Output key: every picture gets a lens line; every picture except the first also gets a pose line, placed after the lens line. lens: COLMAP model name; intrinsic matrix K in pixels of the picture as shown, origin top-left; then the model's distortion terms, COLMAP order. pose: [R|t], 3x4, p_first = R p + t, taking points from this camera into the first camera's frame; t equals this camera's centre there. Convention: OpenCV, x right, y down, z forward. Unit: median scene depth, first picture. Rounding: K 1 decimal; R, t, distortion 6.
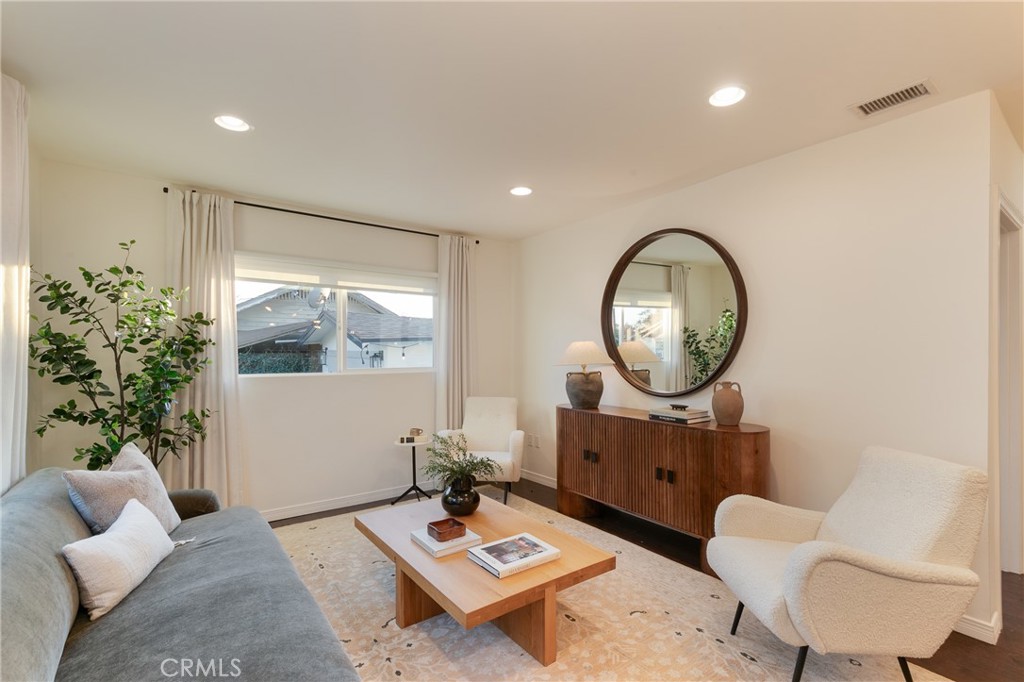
lens RADIAL K [[458.6, 0, 530.2], [0, 458.6, 347.2], [0, 0, 1]] dist [0.007280, -0.001574]
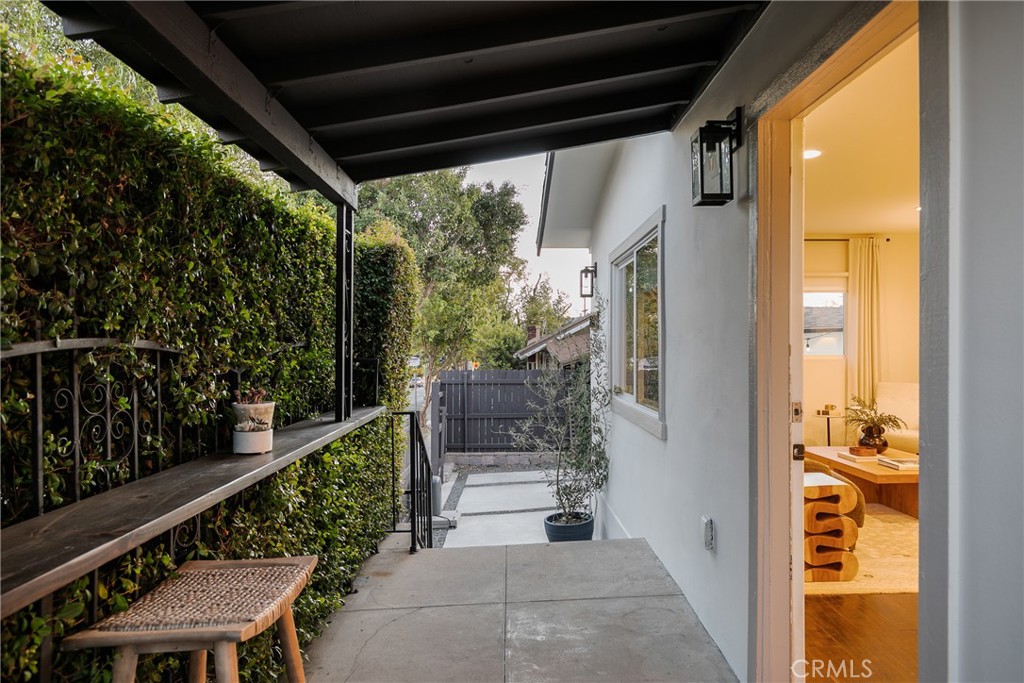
lens RADIAL K [[652.2, 0, 511.8], [0, 652.2, 342.6], [0, 0, 1]] dist [0.003131, -0.000110]
pose [[0.795208, -0.006530, -0.606302, 0.123918], [0.006251, 0.999977, -0.002571, 0.013477], [0.606305, -0.001745, 0.795230, -0.848871]]
